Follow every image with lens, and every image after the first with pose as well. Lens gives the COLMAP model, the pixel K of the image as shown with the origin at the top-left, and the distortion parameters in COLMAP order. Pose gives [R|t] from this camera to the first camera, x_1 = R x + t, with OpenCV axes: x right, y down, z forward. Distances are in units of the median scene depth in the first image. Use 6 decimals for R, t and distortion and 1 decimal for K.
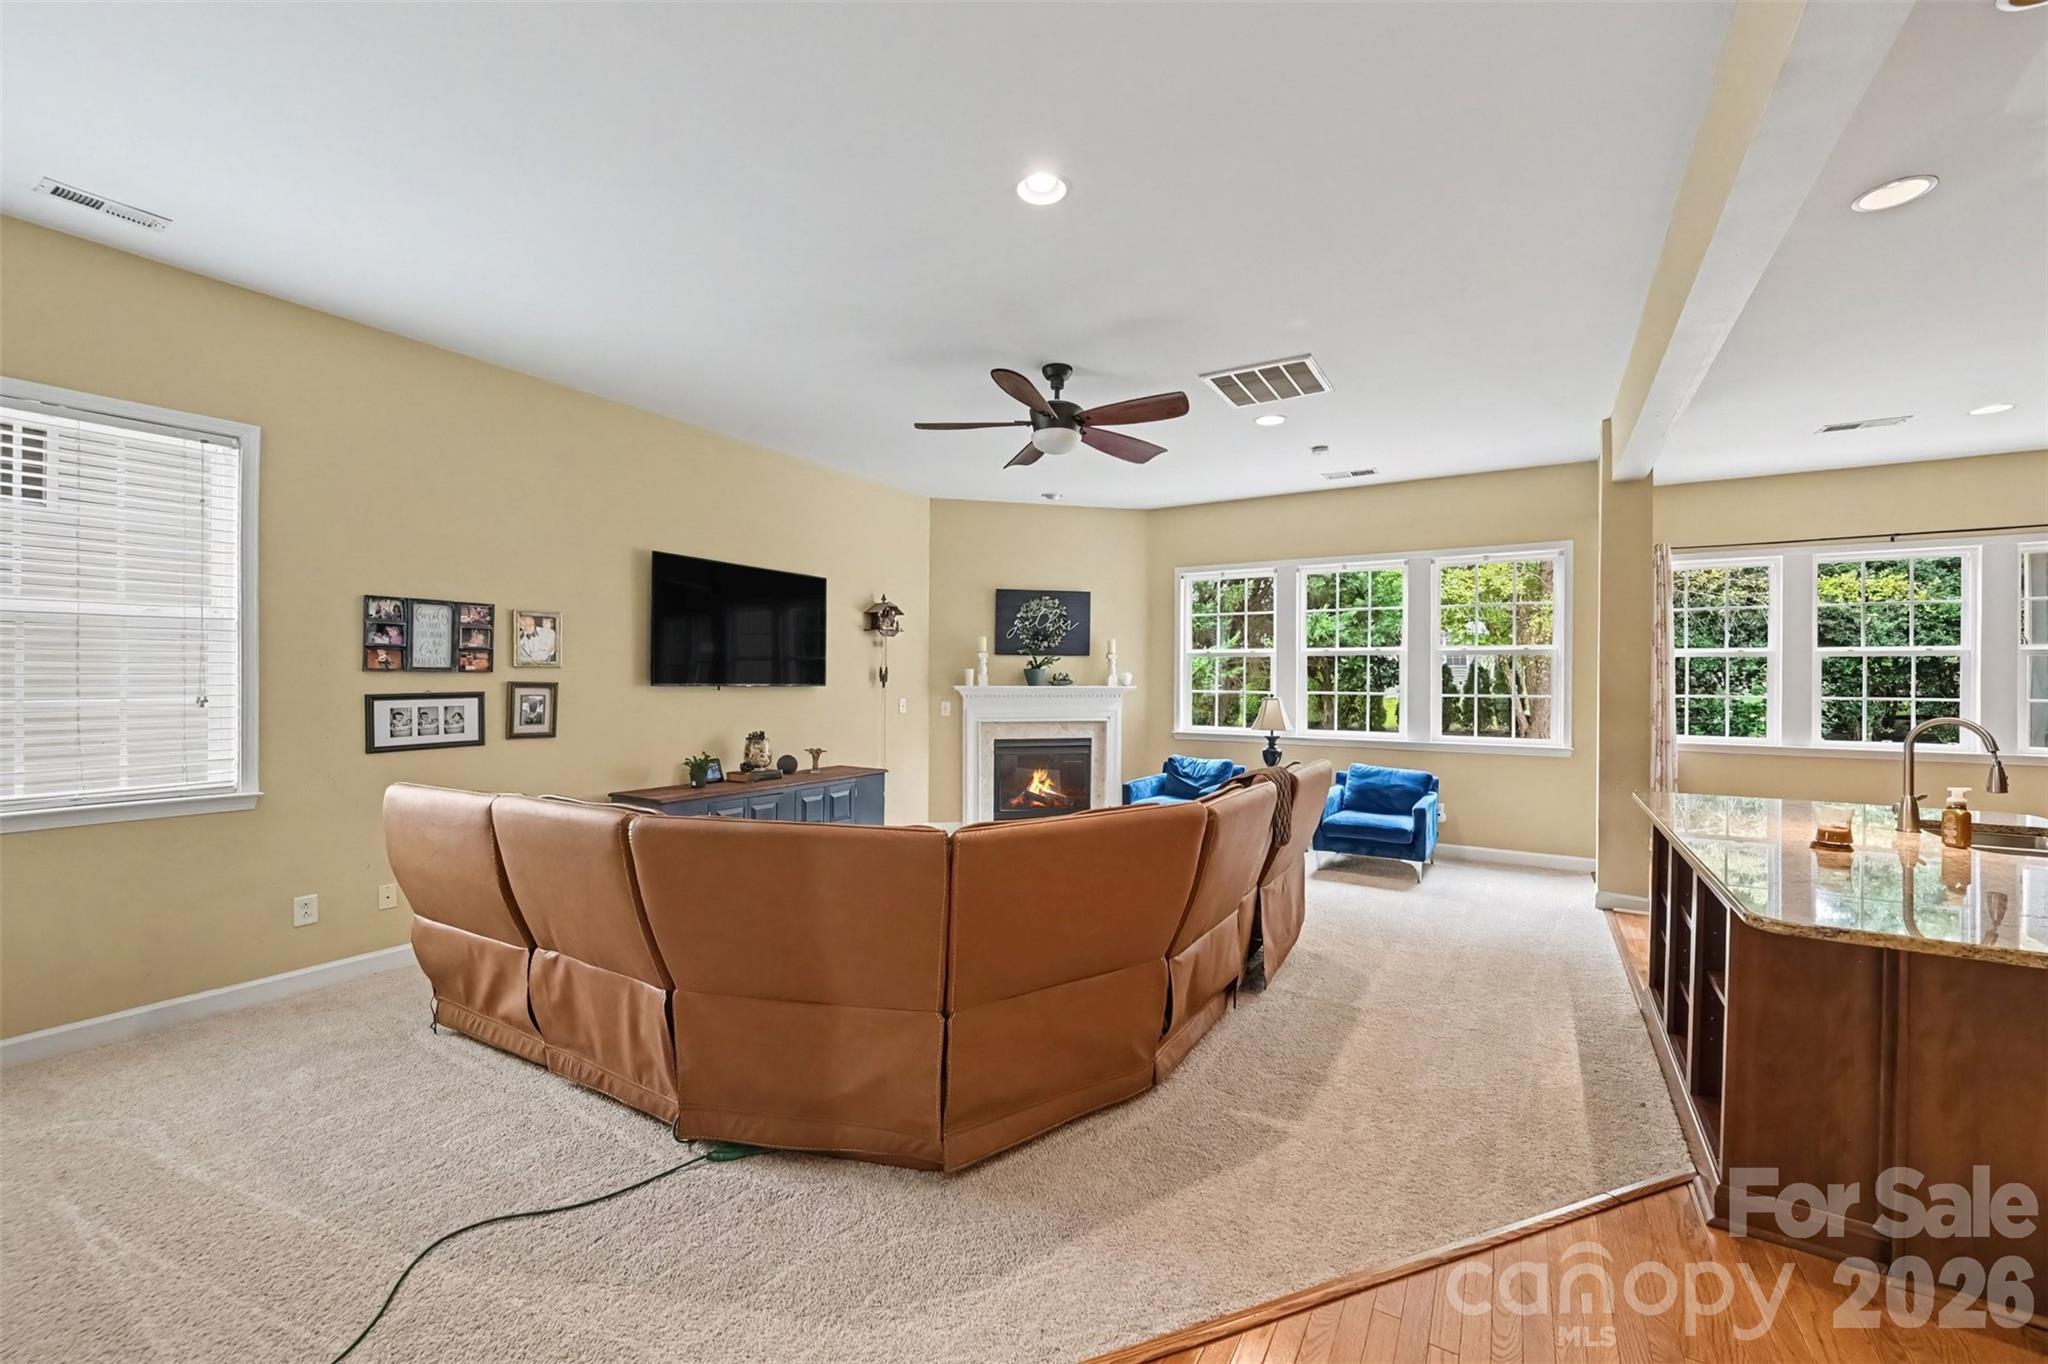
lens RADIAL K [[805.2, 0, 1061.5], [0, 805.2, 681.2], [0, 0, 1]] dist [0.010943, 0.000043]
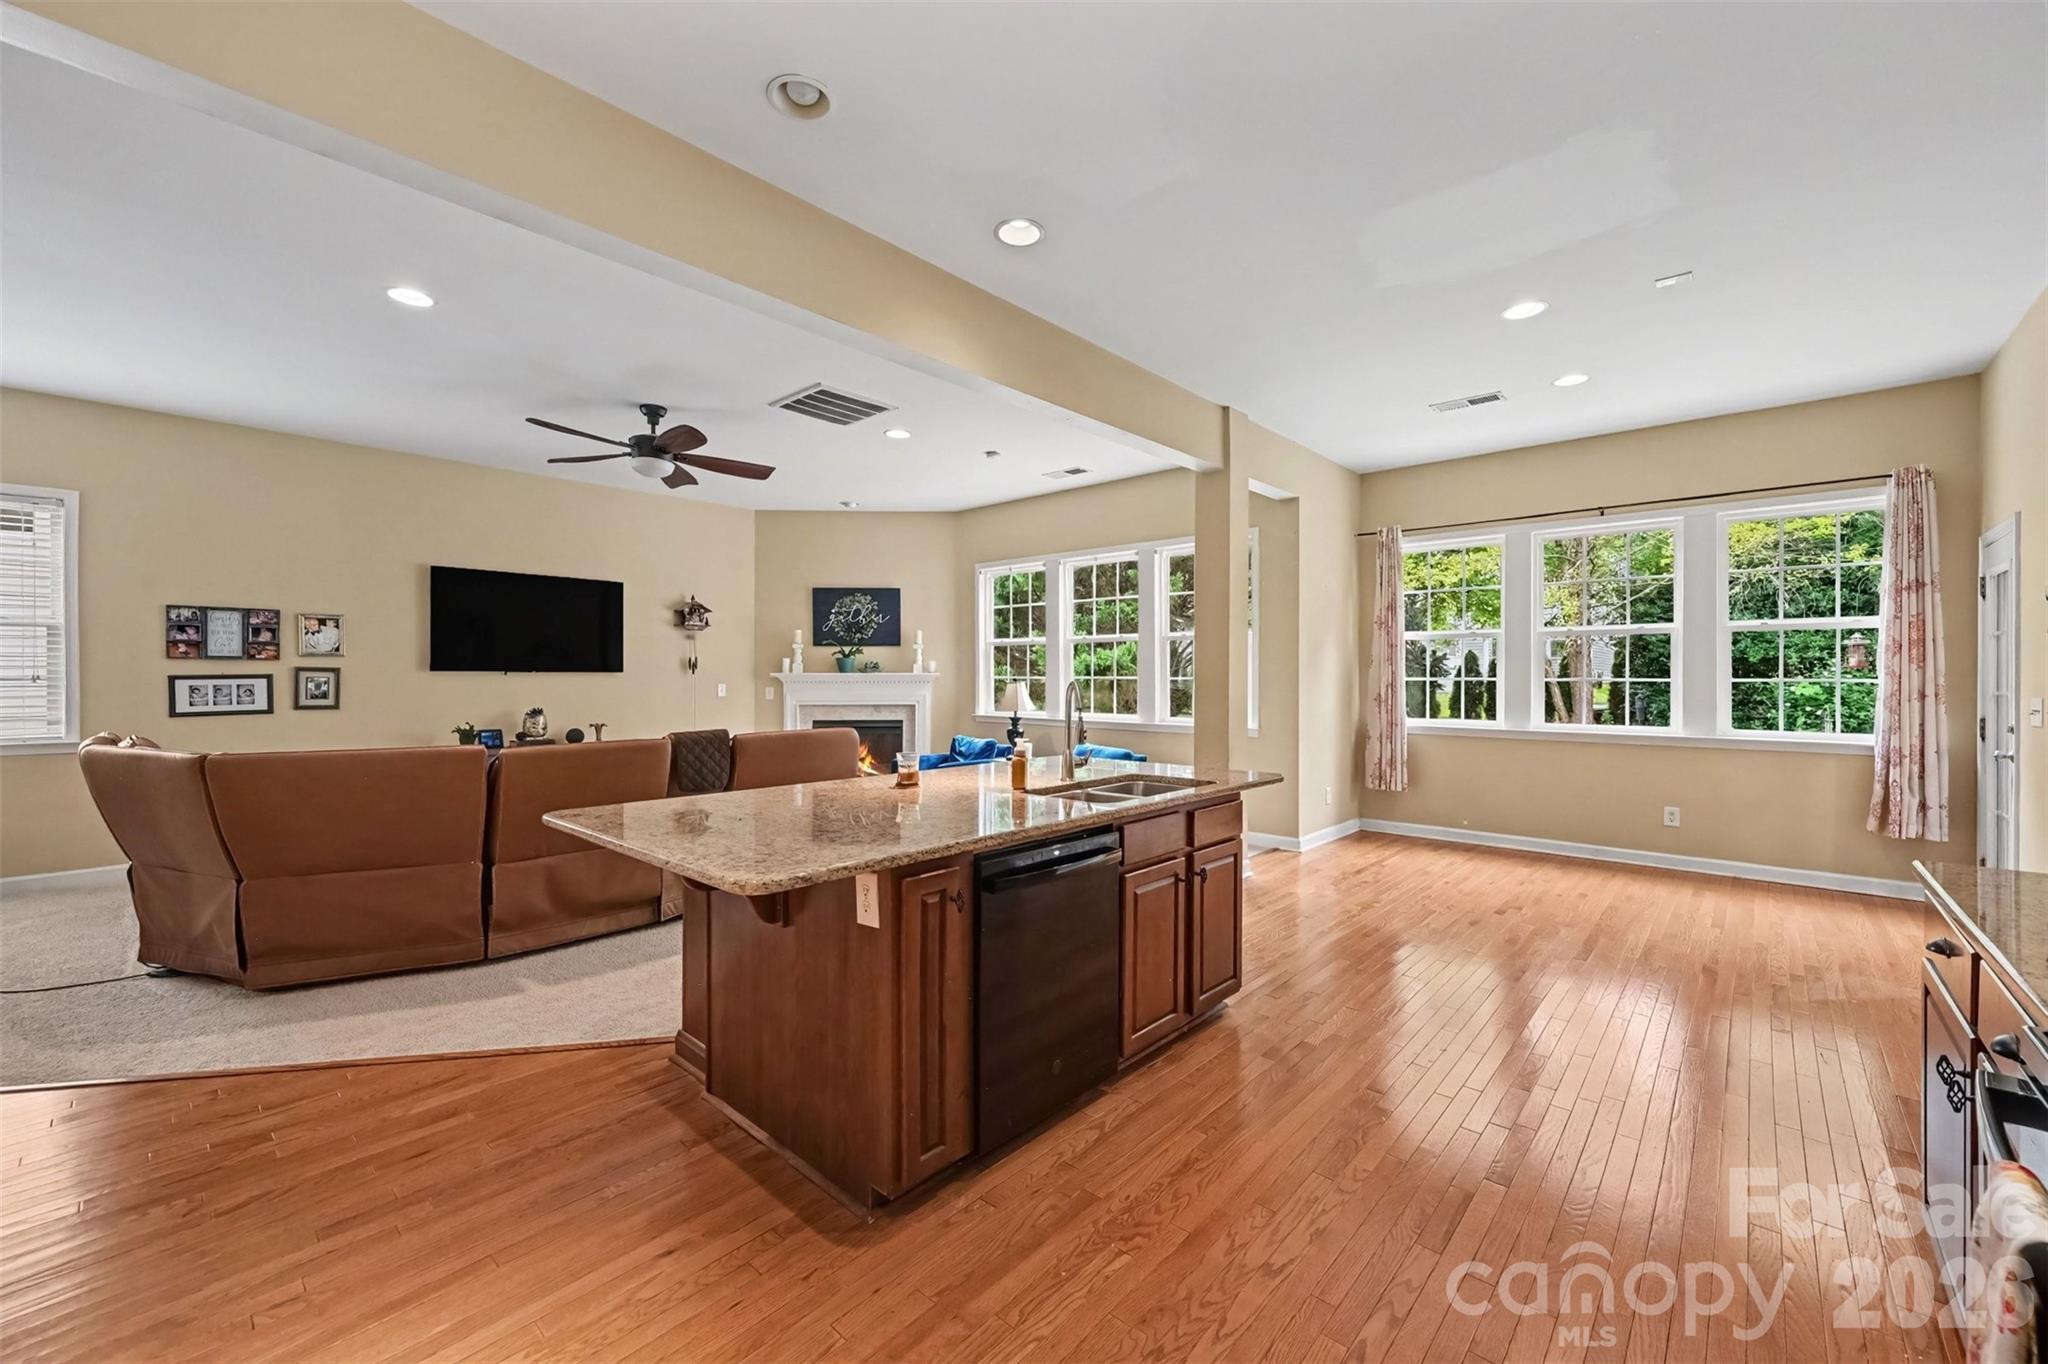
lens RADIAL K [[805.2, 0, 1045.3], [0, 805.2, 678.5], [0, 0, 1]] dist [0.010943, 0.000043]
pose [[0.981804, -0.004067, -0.189855, 0.531229], [0.004304, 0.999990, 0.000834, 0.015967], [0.189850, -0.001636, 0.981812, -0.060036]]
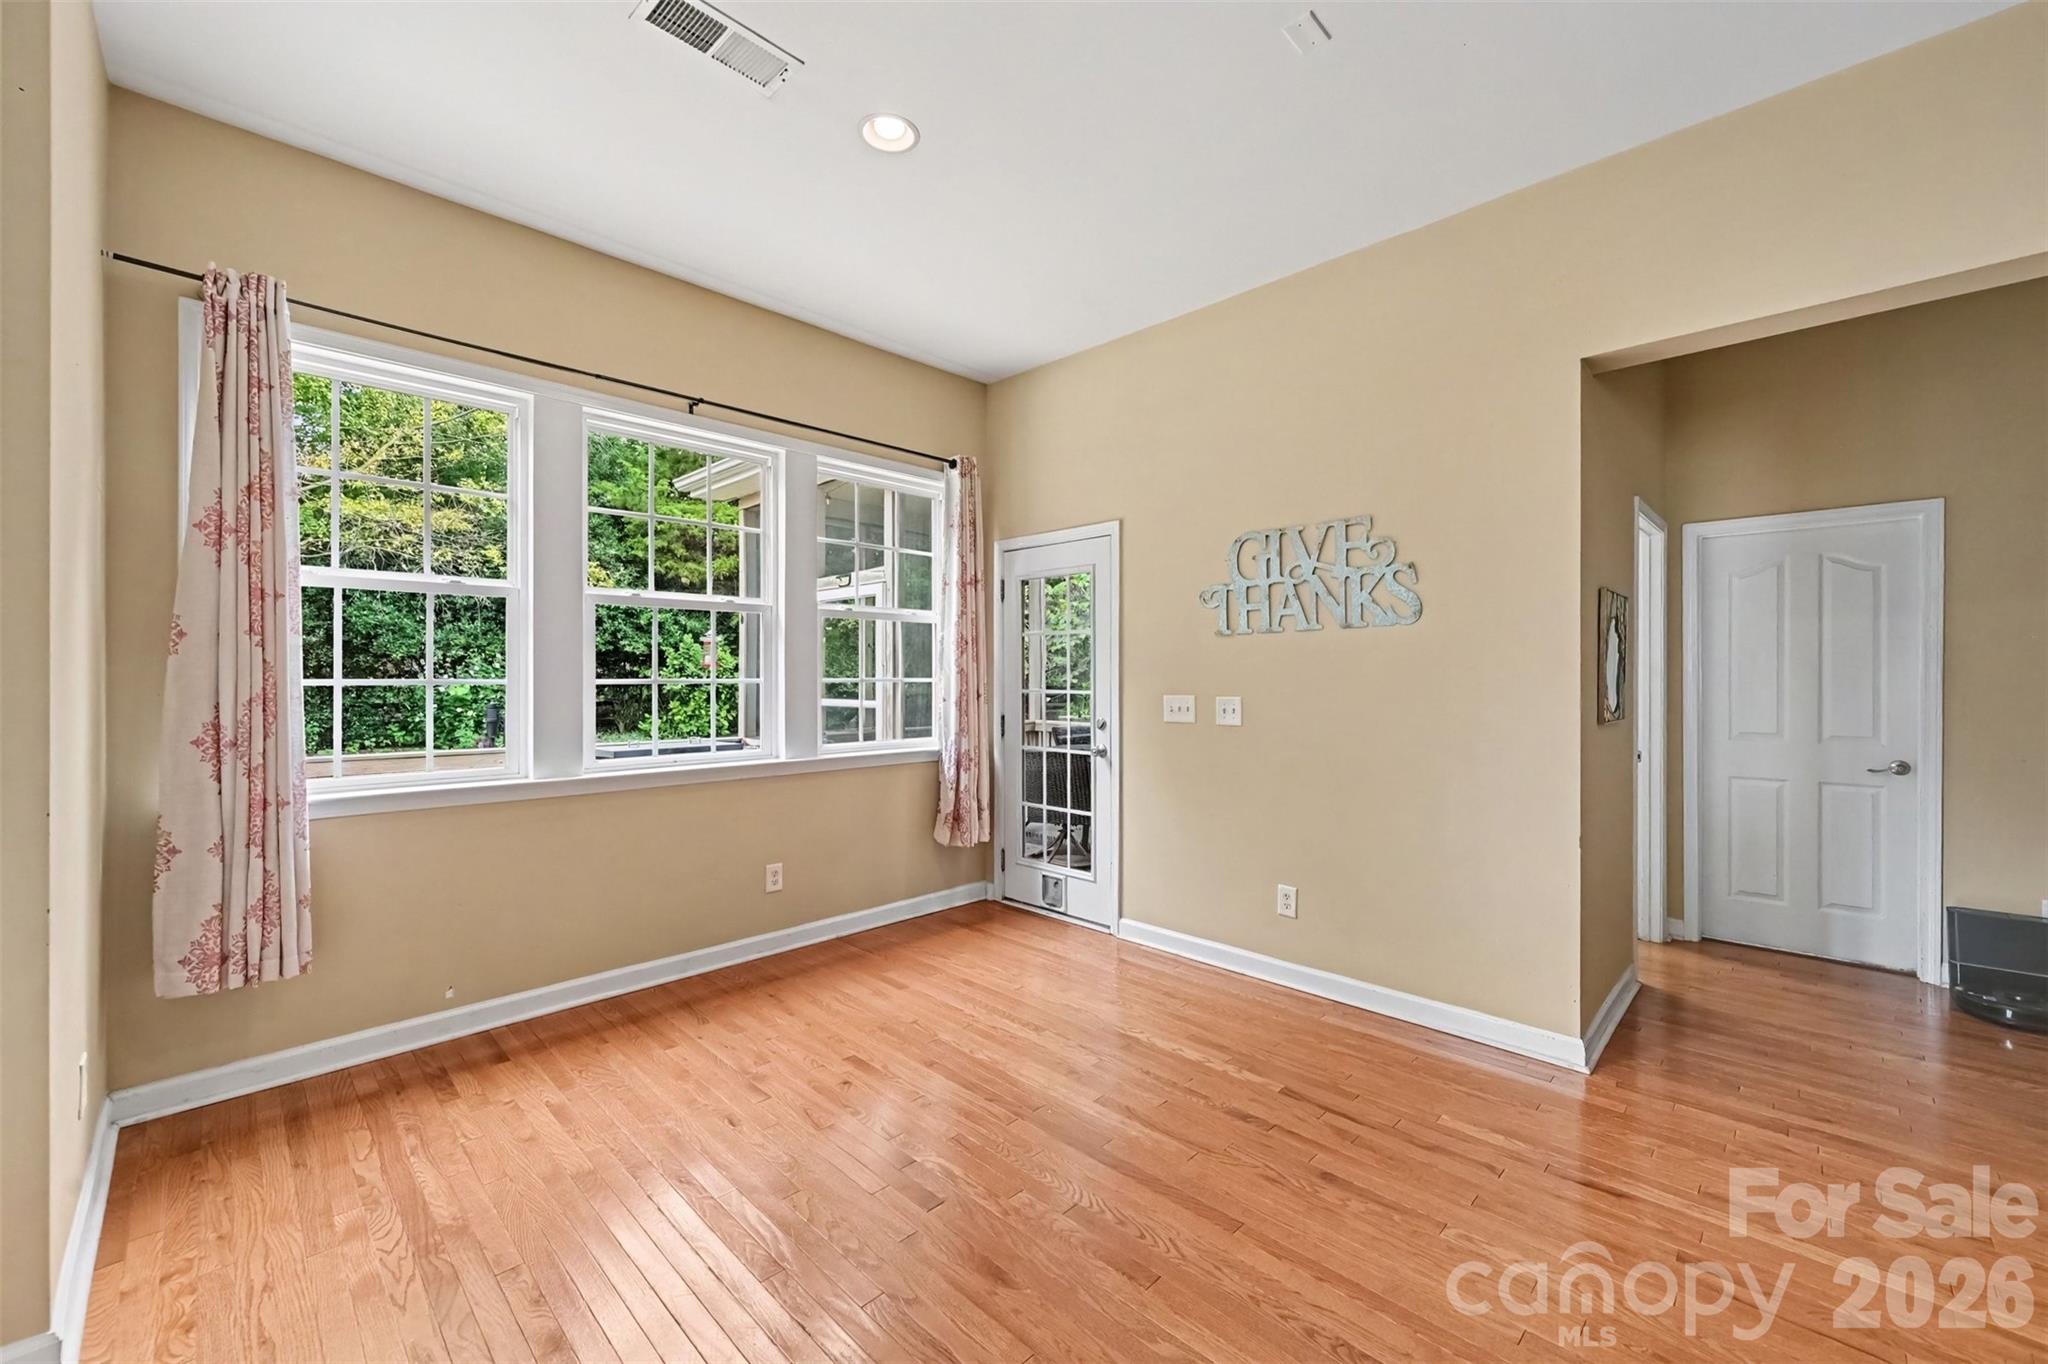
lens RADIAL K [[805.2, 0, 1016.5], [0, 805.2, 675.7], [0, 0, 1]] dist [0.010943, 0.000043]
pose [[0.253928, -0.004944, 0.967210, 0.487919], [0.002881, 0.999986, 0.004355, 0.015030], [-0.967219, 0.001680, 0.253939, 0.595145]]
